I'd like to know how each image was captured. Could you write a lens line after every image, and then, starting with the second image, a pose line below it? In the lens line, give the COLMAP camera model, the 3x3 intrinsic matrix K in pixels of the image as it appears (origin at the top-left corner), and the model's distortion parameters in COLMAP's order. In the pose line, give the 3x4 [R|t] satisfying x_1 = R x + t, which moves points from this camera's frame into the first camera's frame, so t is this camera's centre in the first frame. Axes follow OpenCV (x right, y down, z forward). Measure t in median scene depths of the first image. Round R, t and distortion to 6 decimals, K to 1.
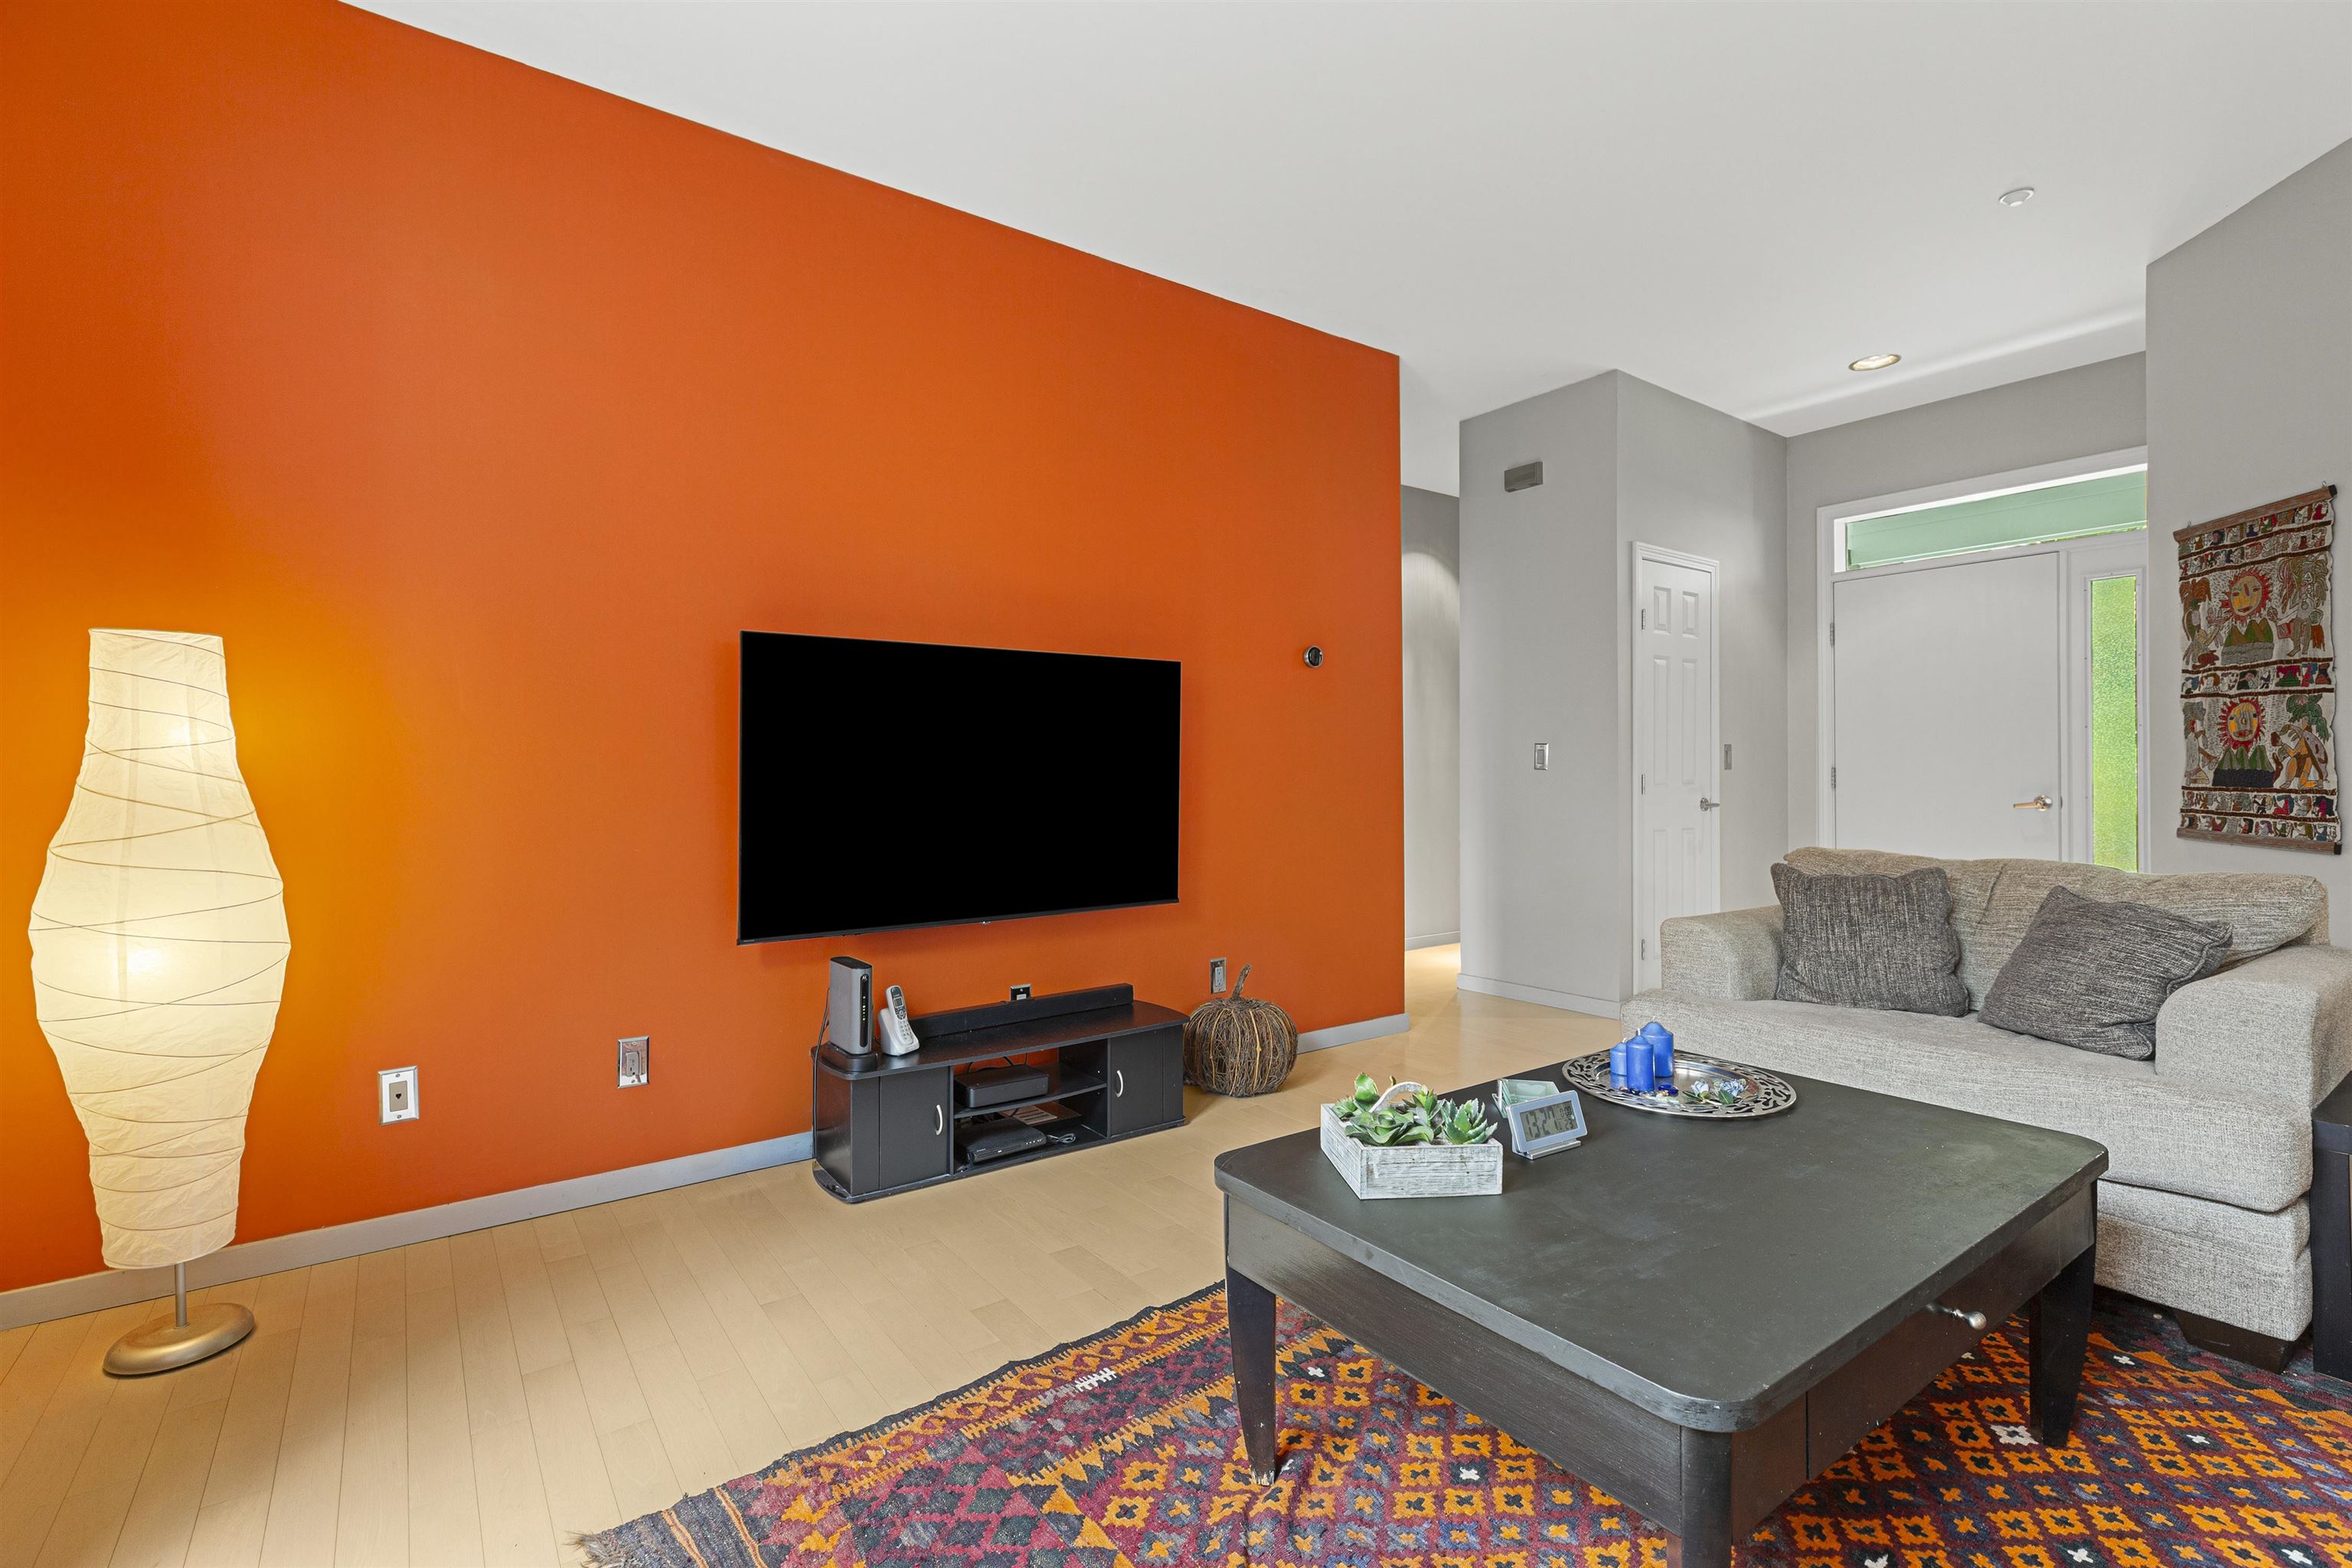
lens RADIAL K [[1065.0, 0, 1172.0], [0, 1065.0, 776.2], [0, 0, 1]] dist [0.002709, 0.000041]
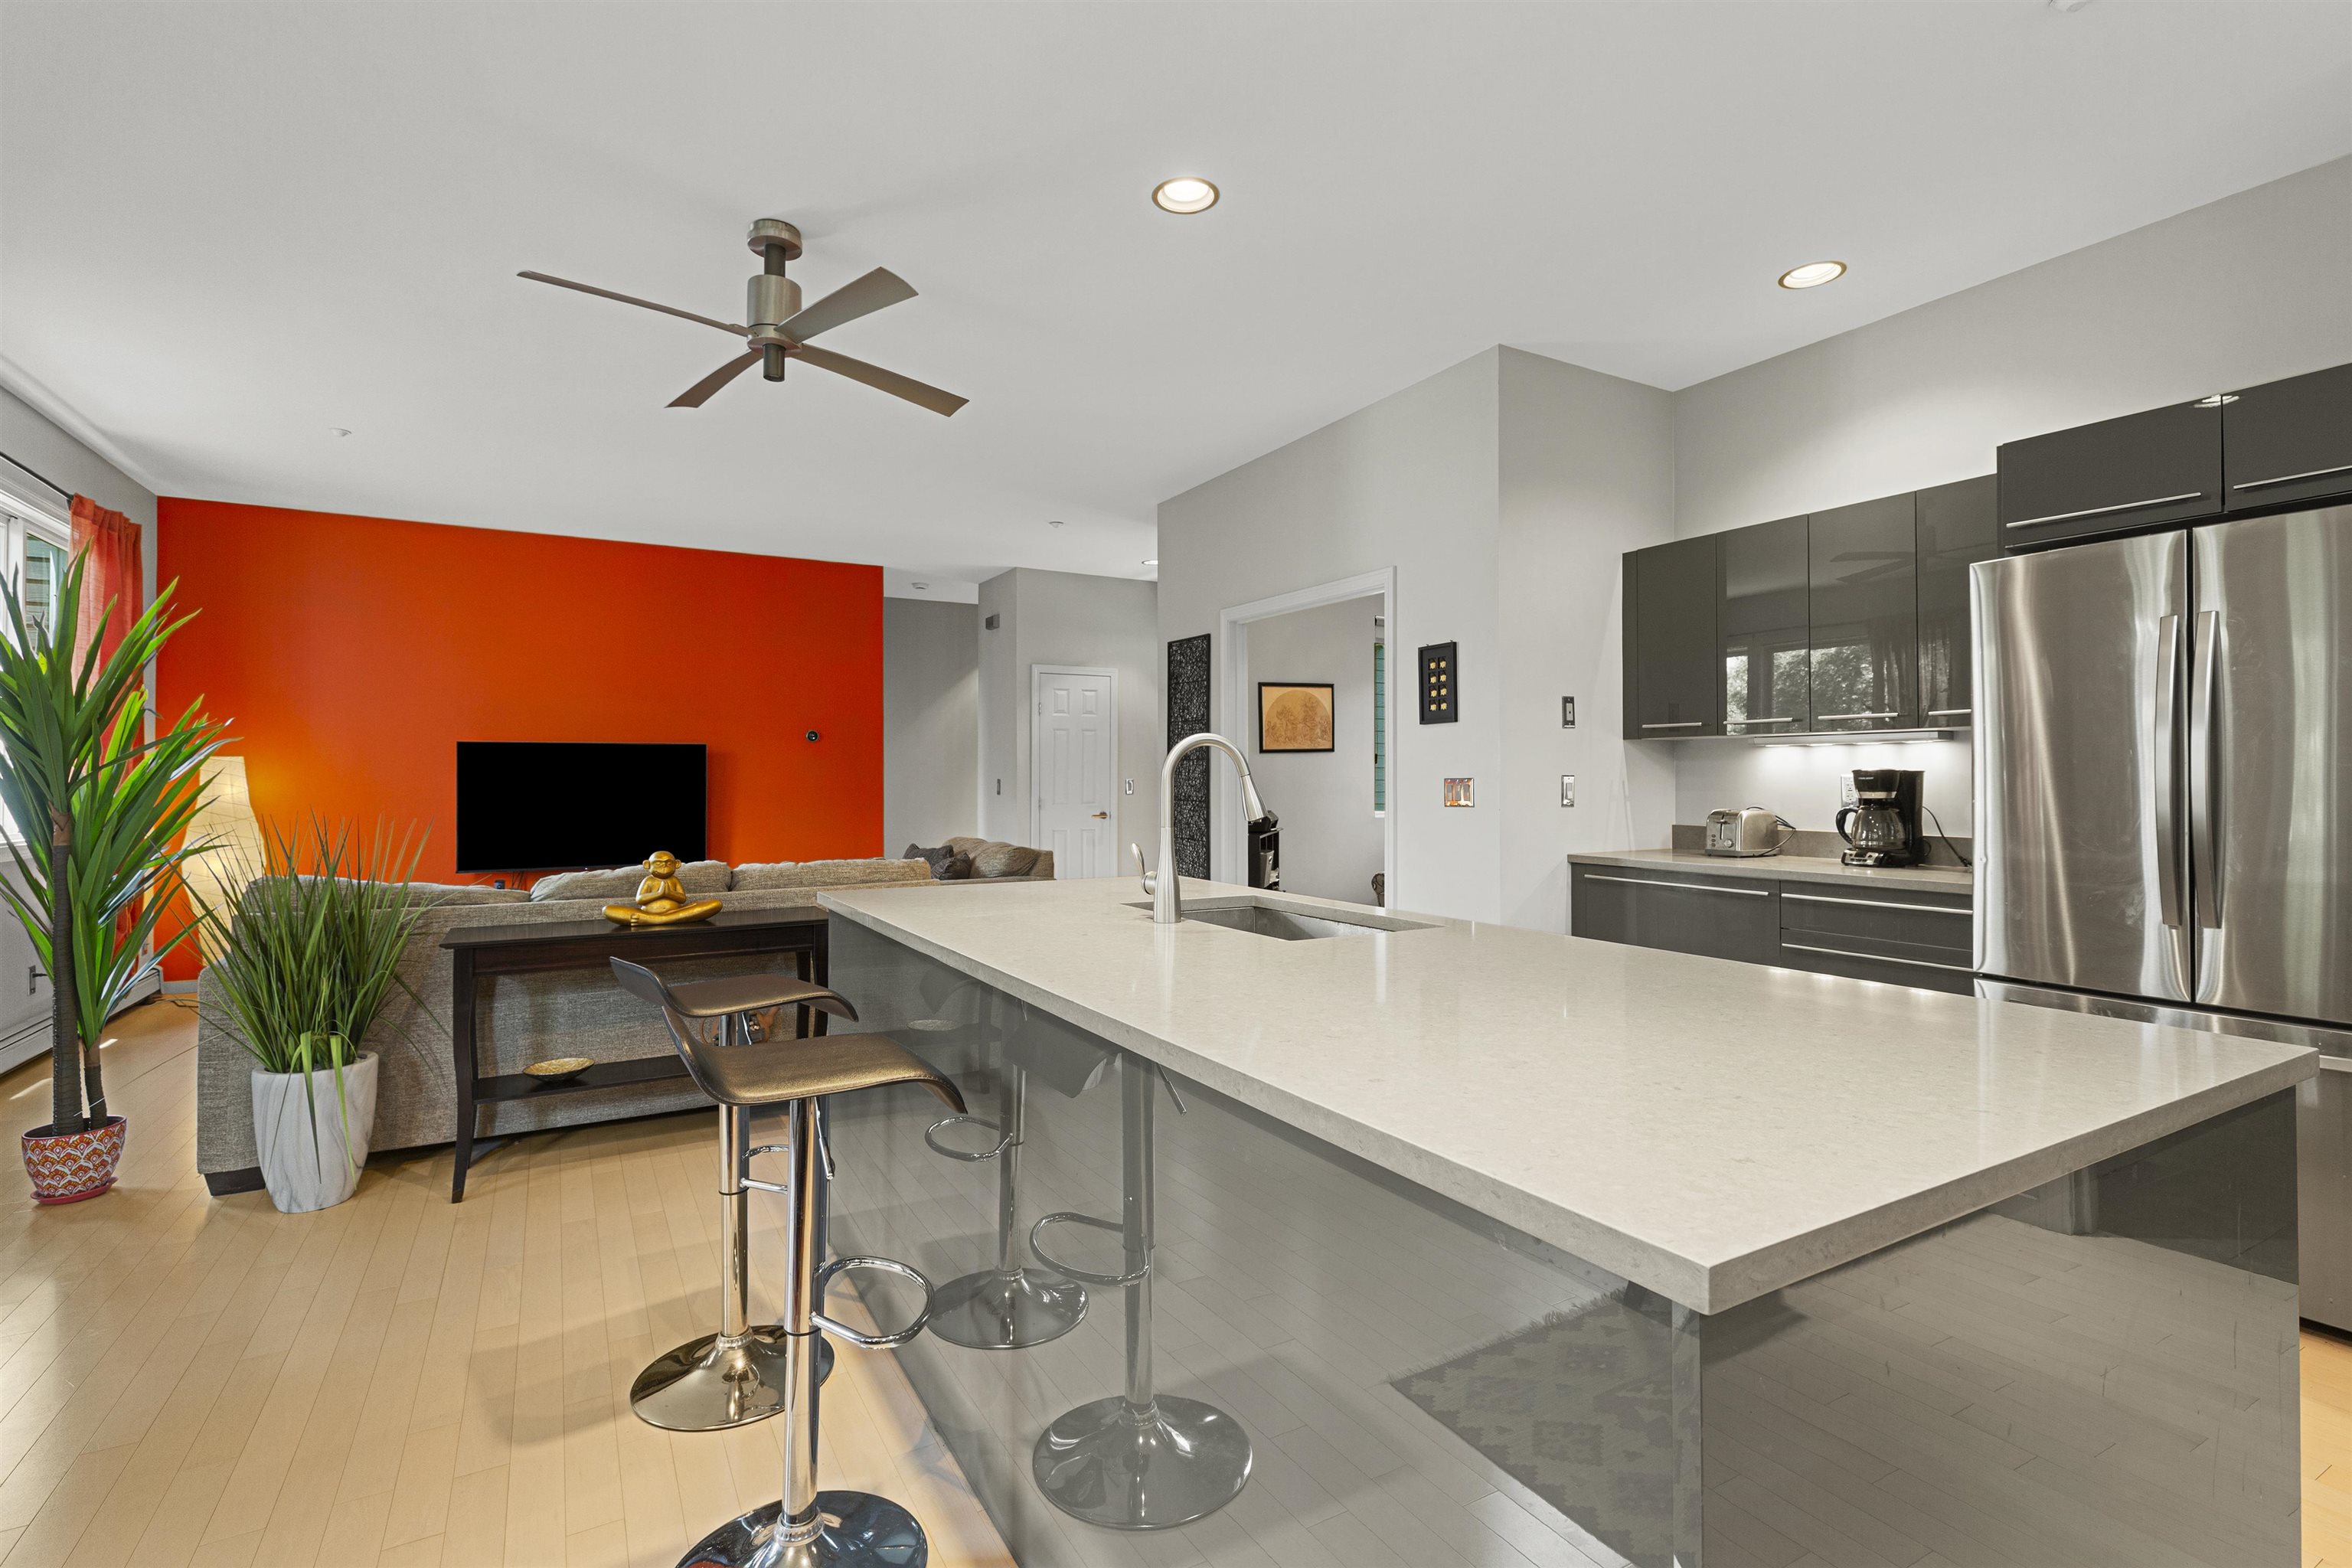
lens RADIAL K [[1070.0, 0, 1172.6], [0, 1070.0, 762.8], [0, 0, 1]] dist [-0.001145, 0.000545]
pose [[0.994252, -0.000652, -0.107061, 1.299710], [-0.001029, 0.999877, -0.015641, -0.049181], [0.107058, 0.015662, 0.994129, -1.086475]]
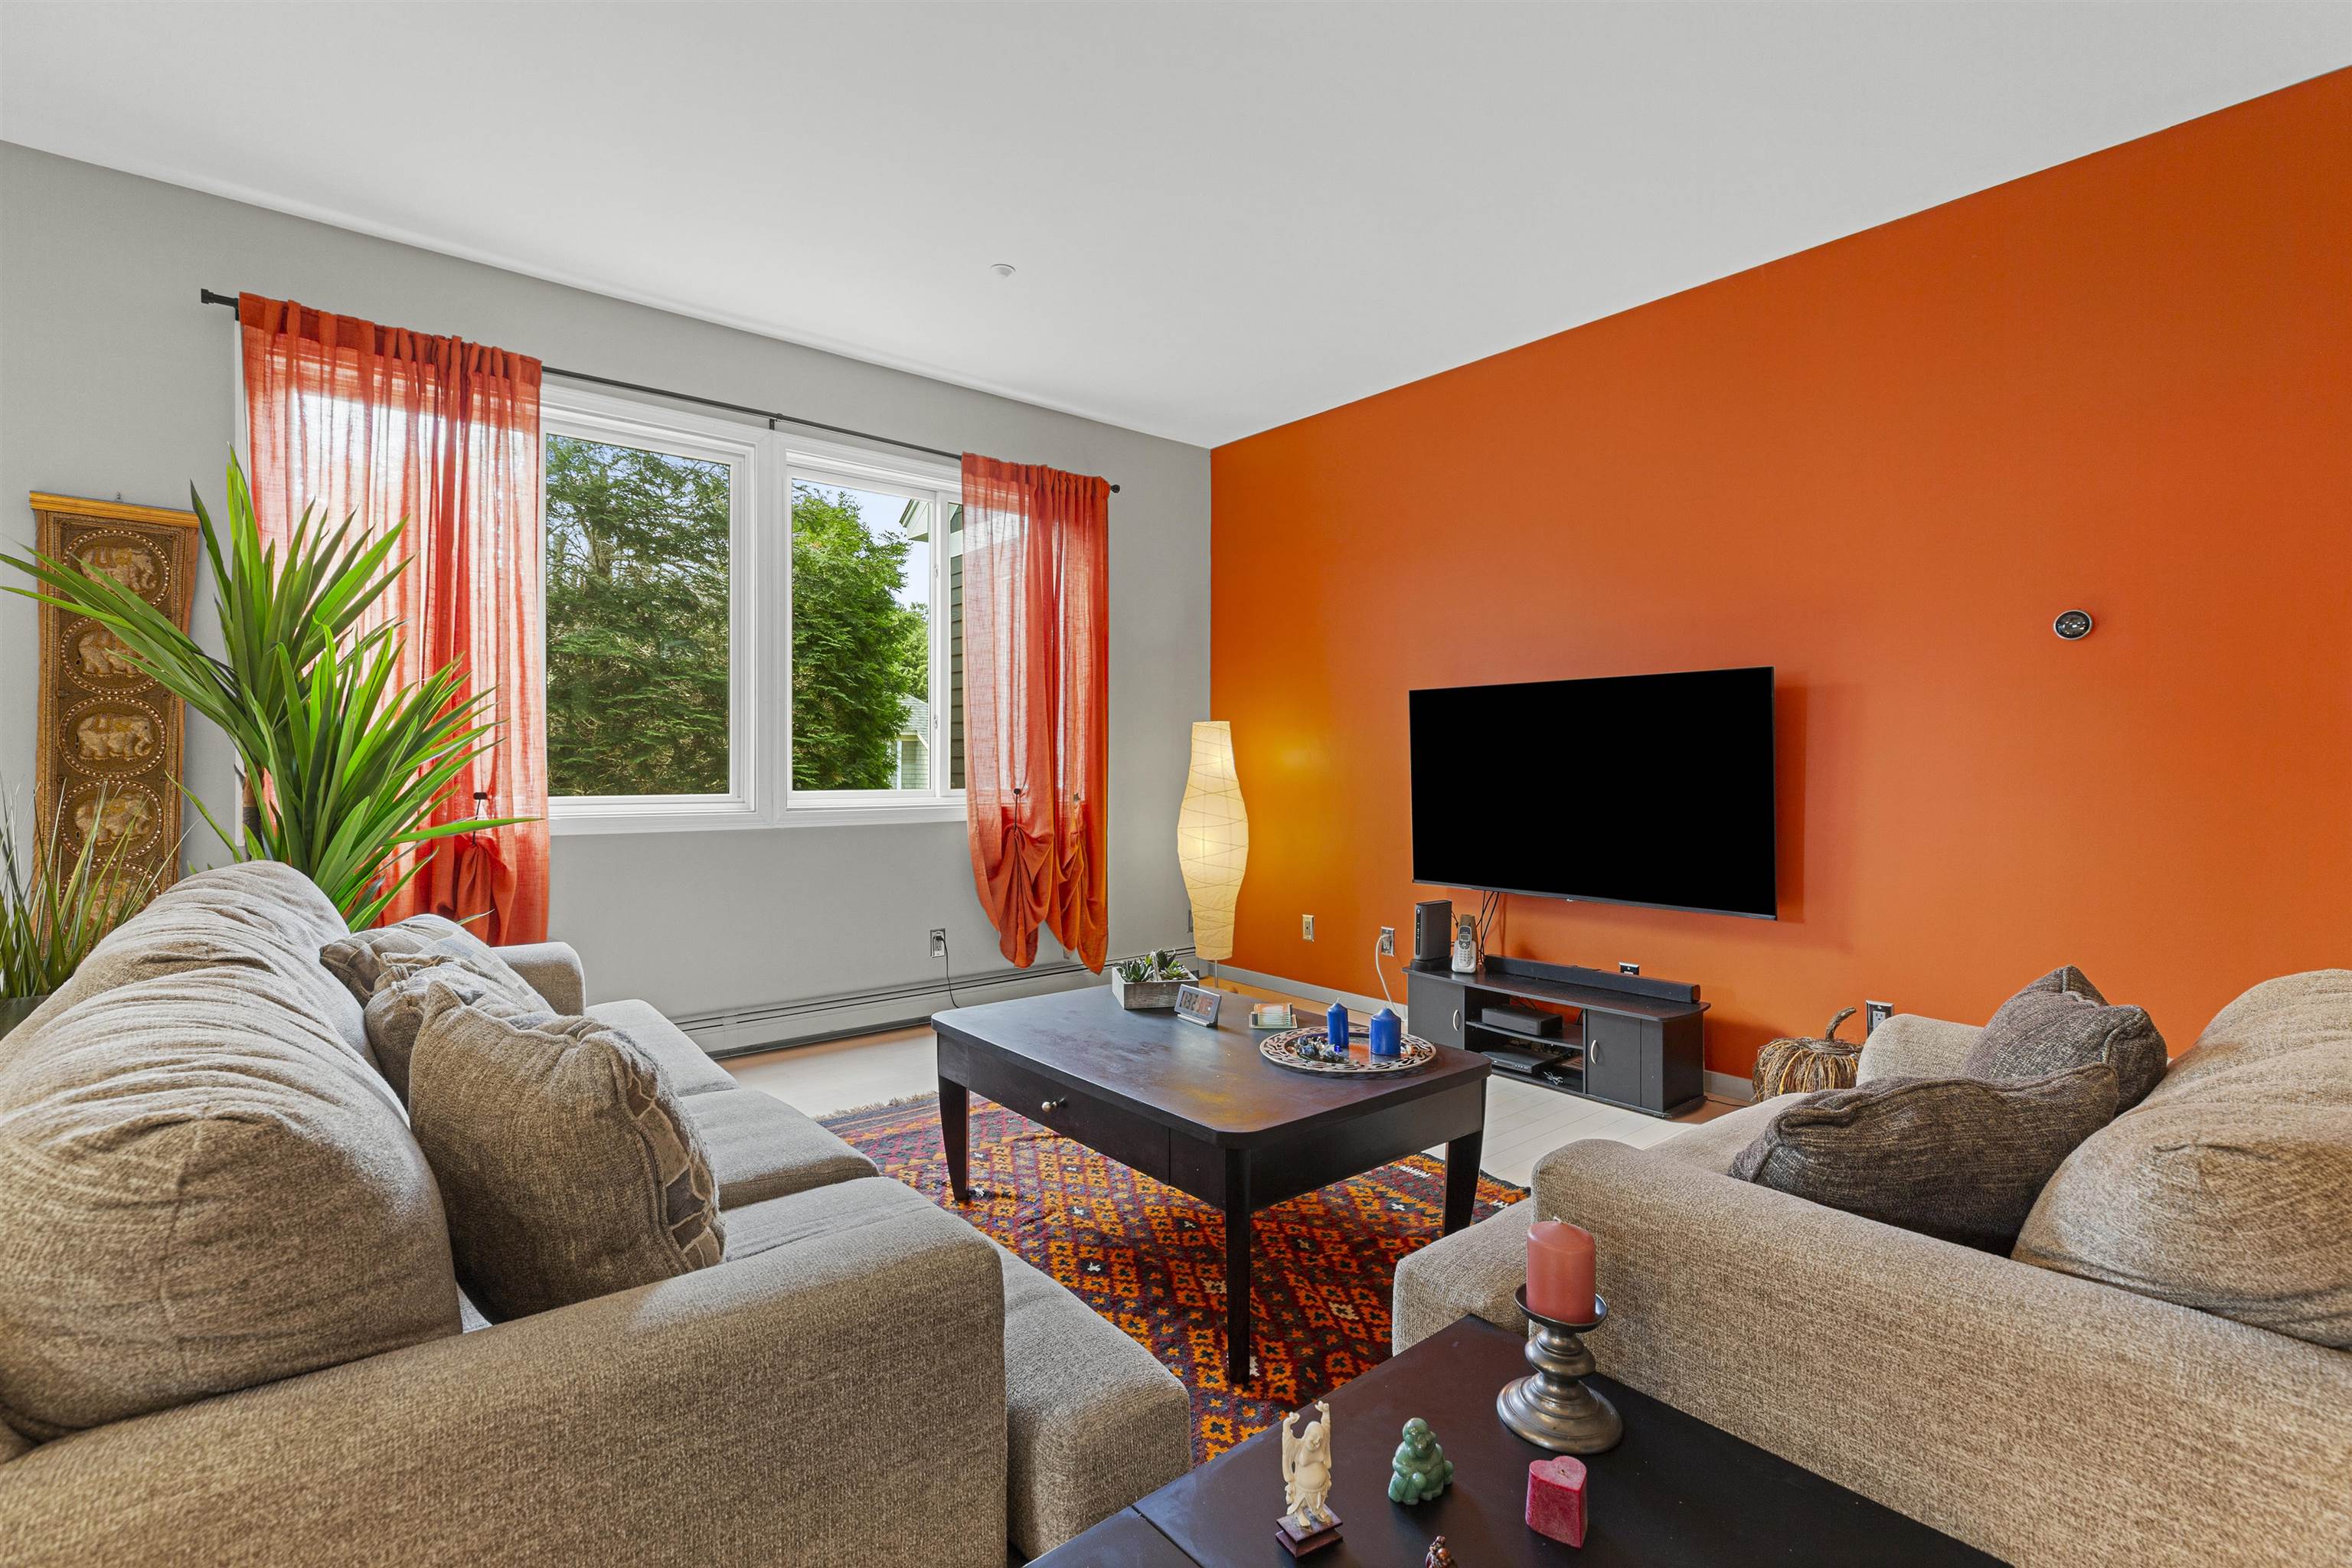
lens RADIAL K [[1070.0, 0, 1172.6], [0, 1070.0, 762.8], [0, 0, 1]] dist [-0.001145, 0.000545]
pose [[0.063004, -0.006734, -0.997991, 1.092172], [-0.008976, 0.999933, -0.007313, -0.009634], [0.997973, 0.009418, 0.062940, 0.478479]]
